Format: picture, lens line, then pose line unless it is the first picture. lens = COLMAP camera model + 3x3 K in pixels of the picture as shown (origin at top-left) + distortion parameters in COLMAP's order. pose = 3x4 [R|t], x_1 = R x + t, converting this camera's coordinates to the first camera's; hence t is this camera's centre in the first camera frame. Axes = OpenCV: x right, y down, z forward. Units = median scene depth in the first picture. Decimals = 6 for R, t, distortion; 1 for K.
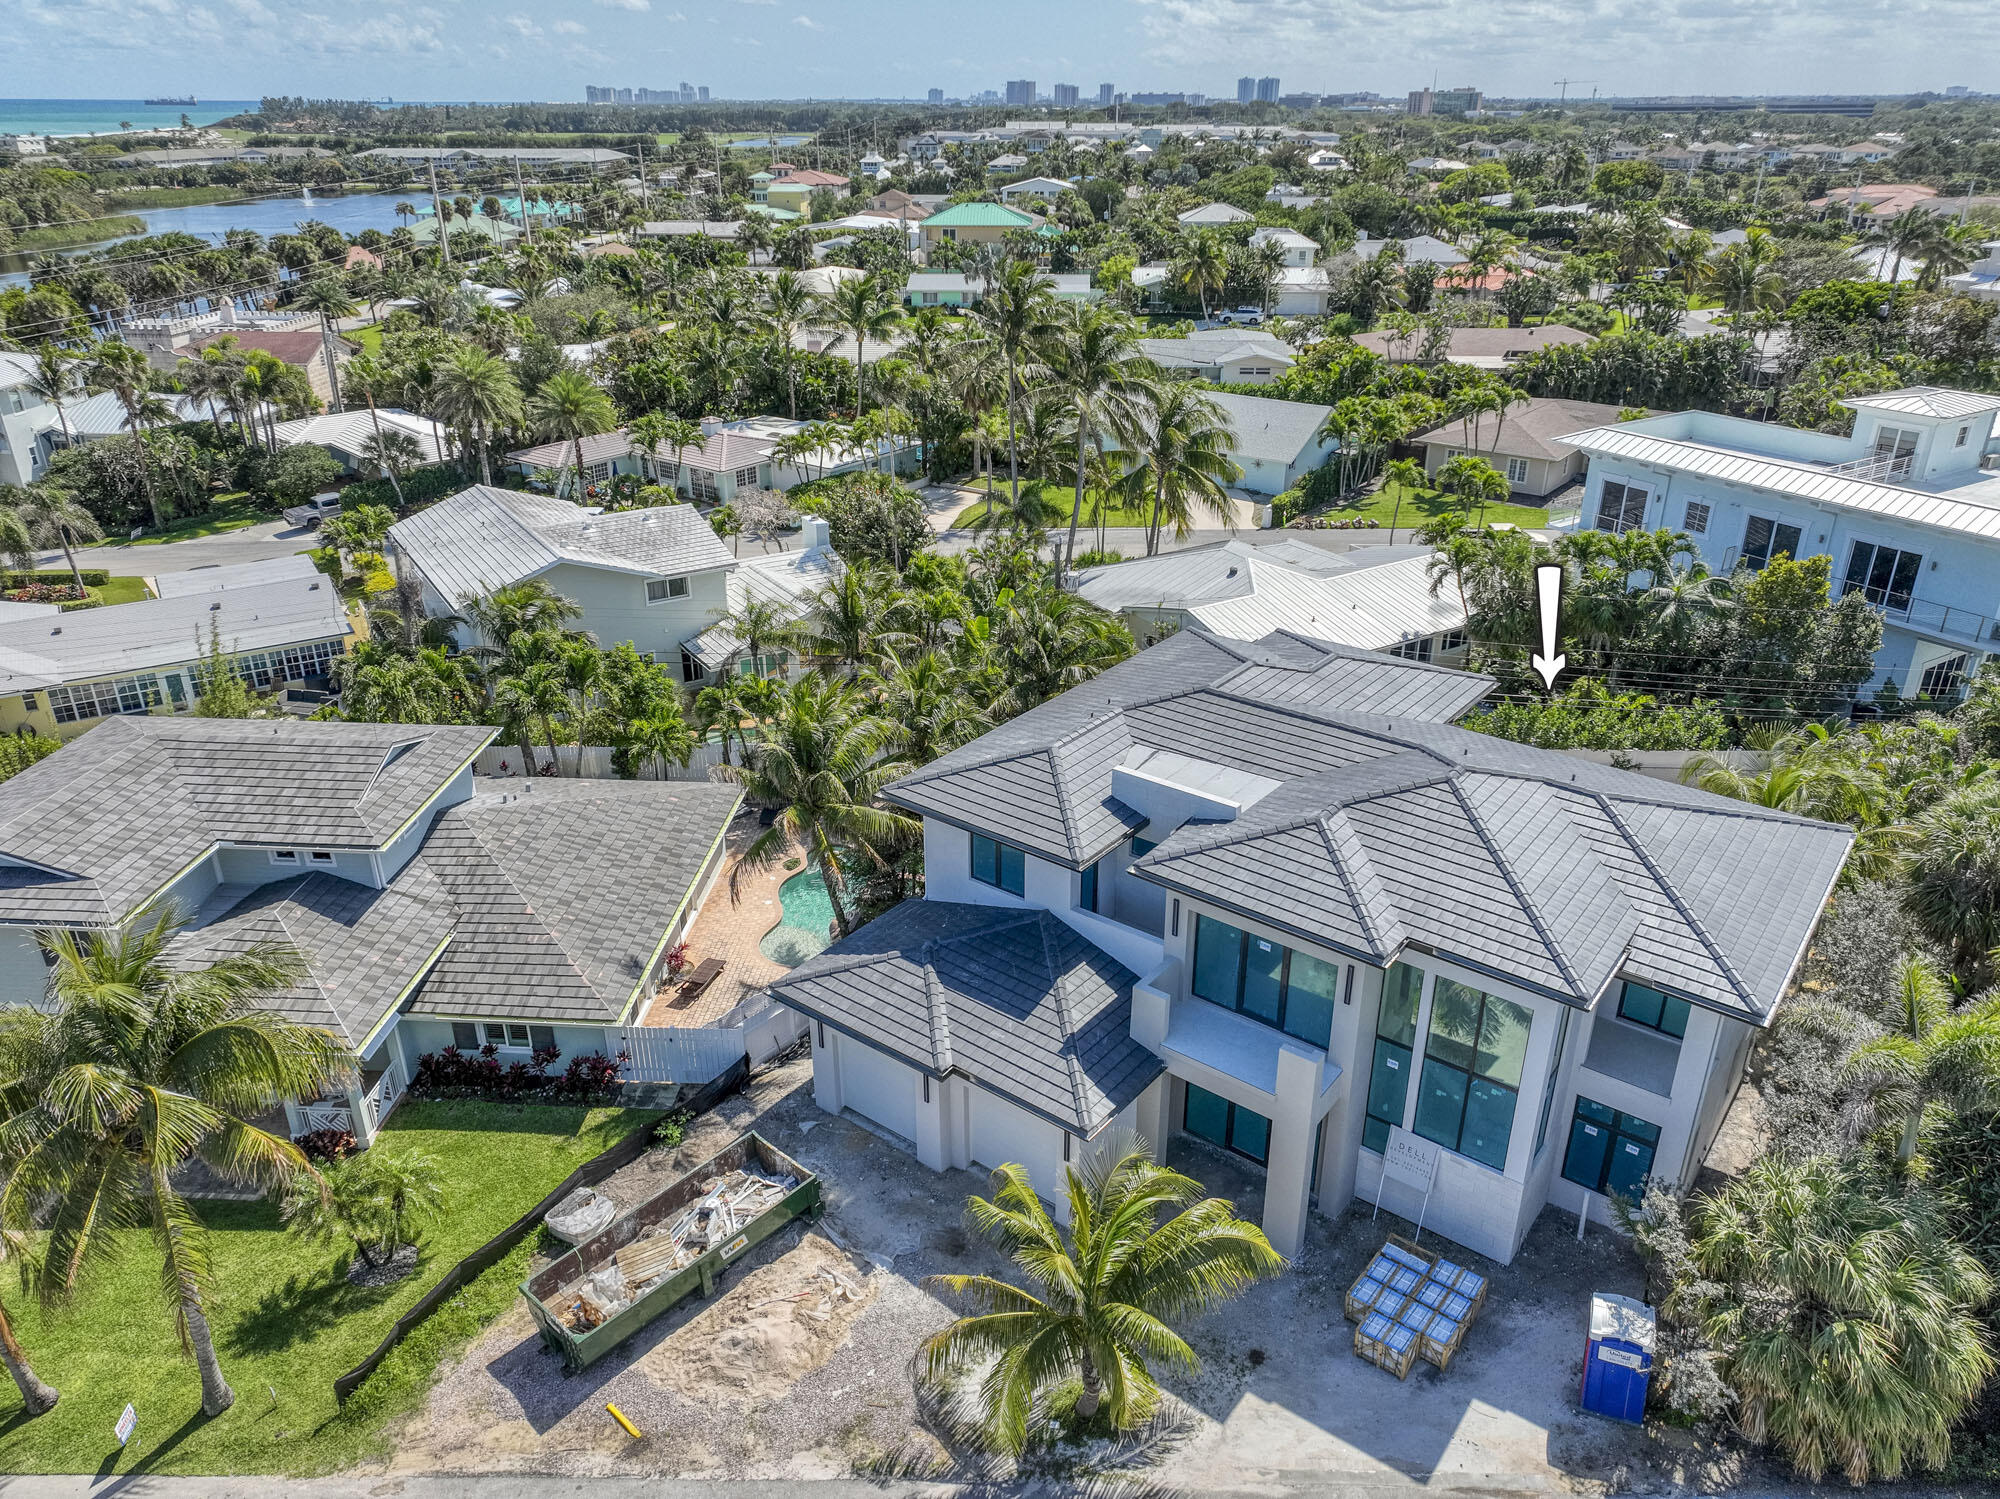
lens RADIAL K [[1391.8, 0, 1000.0], [0, 1391.8, 749.5], [0, 0, 1]] dist [-0.010438, 0.025987]
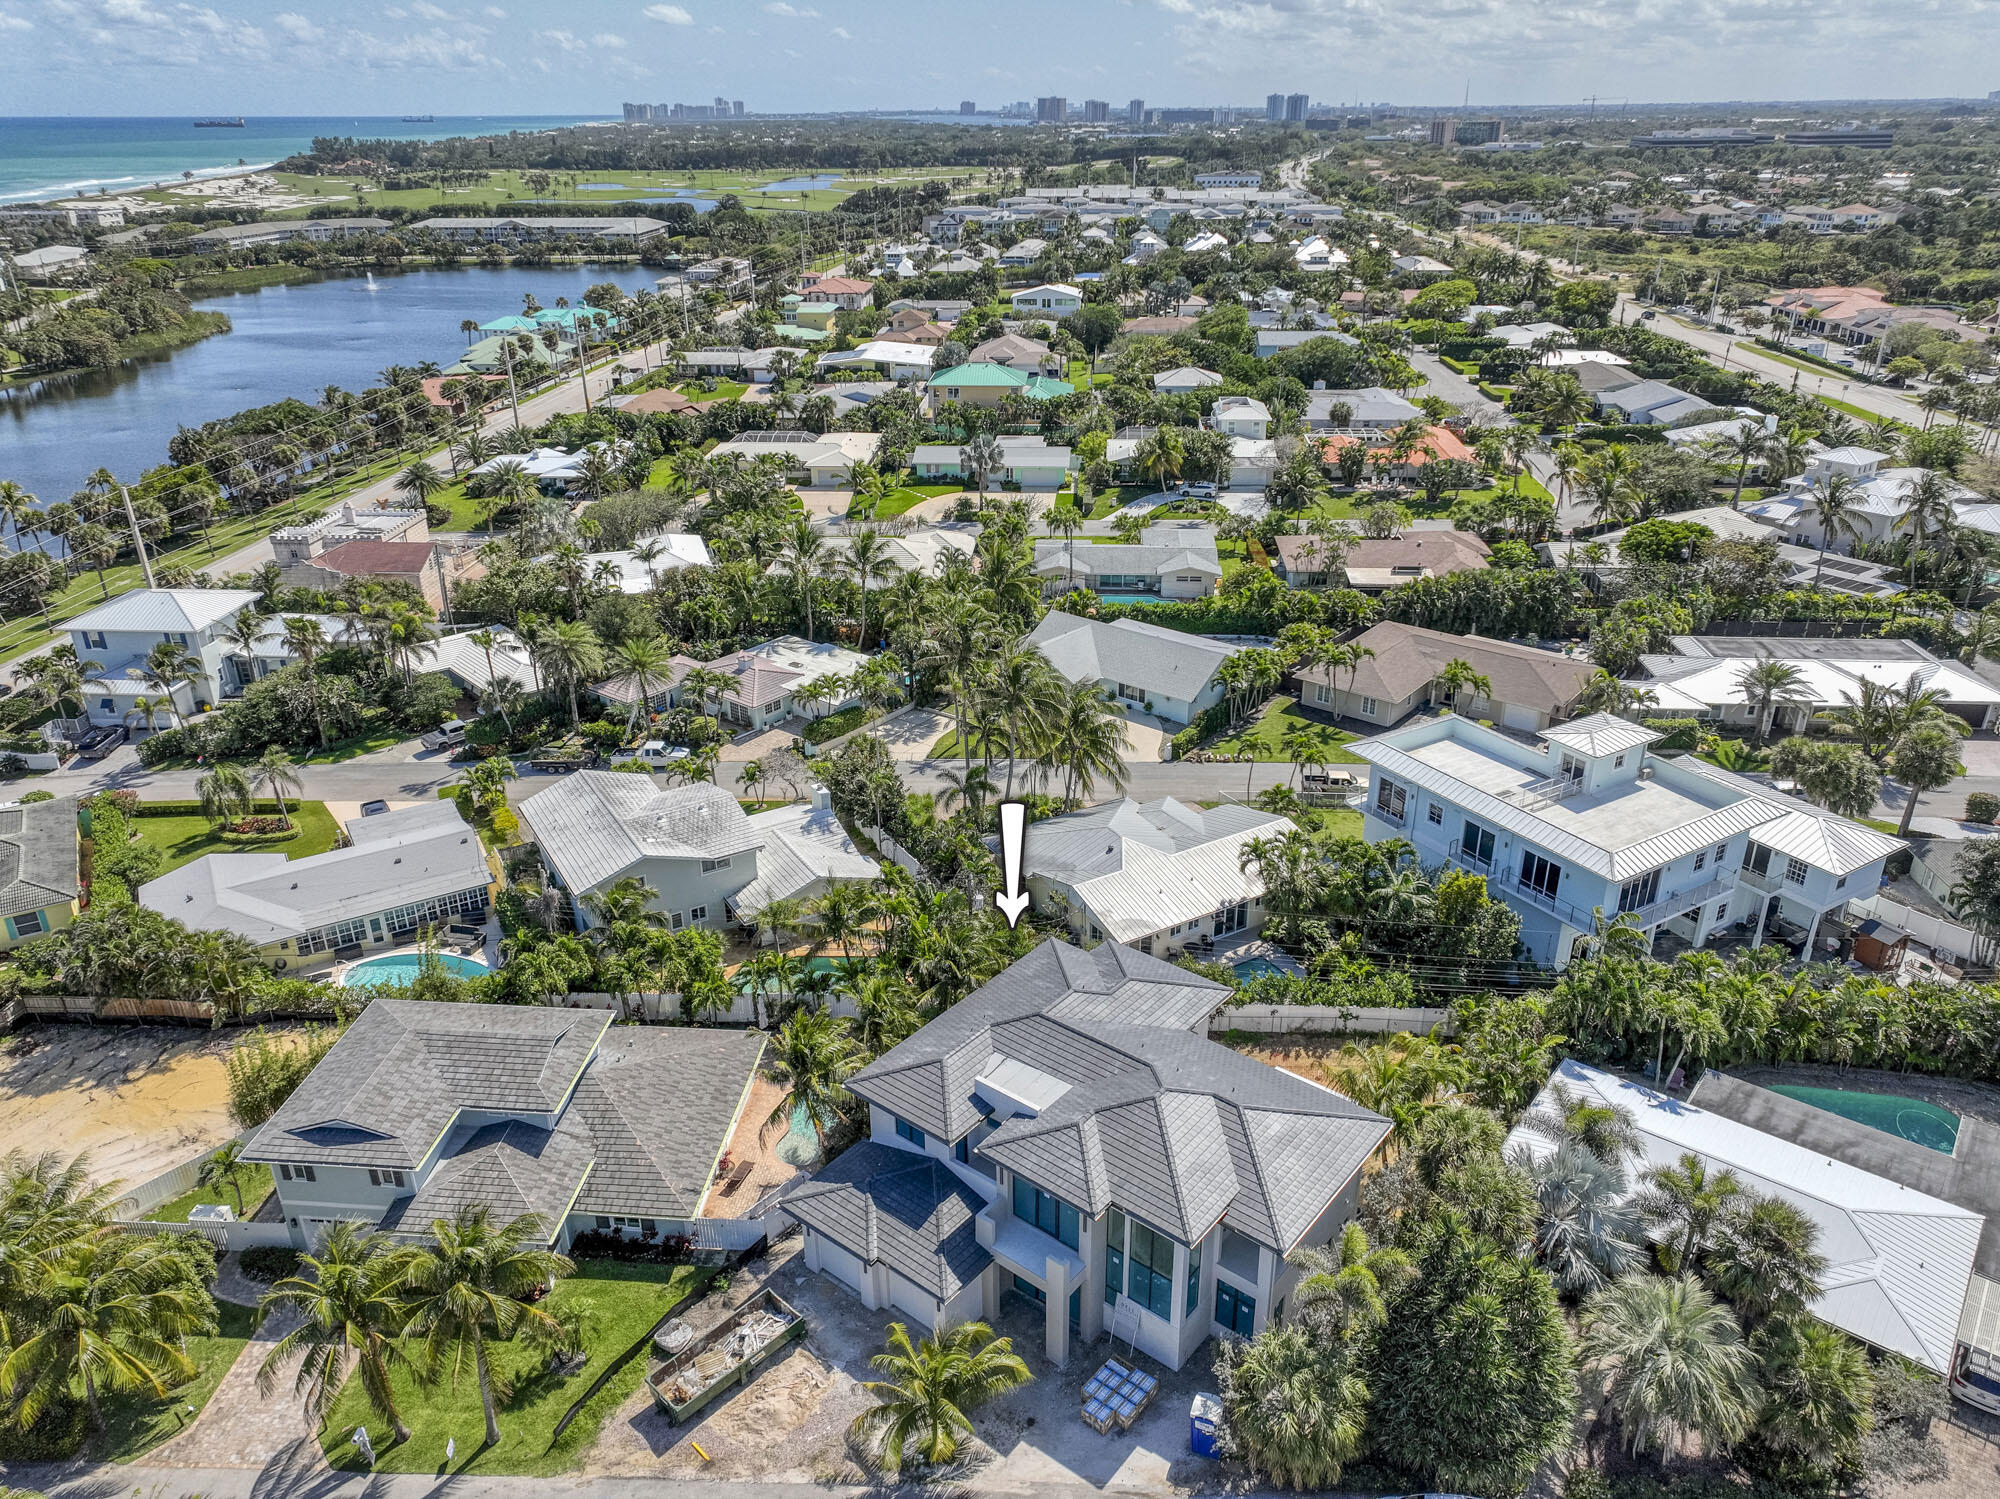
lens RADIAL K [[1391.8, 0, 1000.0], [0, 1391.8, 749.5], [0, 0, 1]] dist [-0.010438, 0.025987]
pose [[0.999749, 0.002446, -0.022286, 0.156252], [-0.002543, 0.999987, -0.004324, -0.406646], [0.022275, 0.004379, 0.999742, -0.777156]]
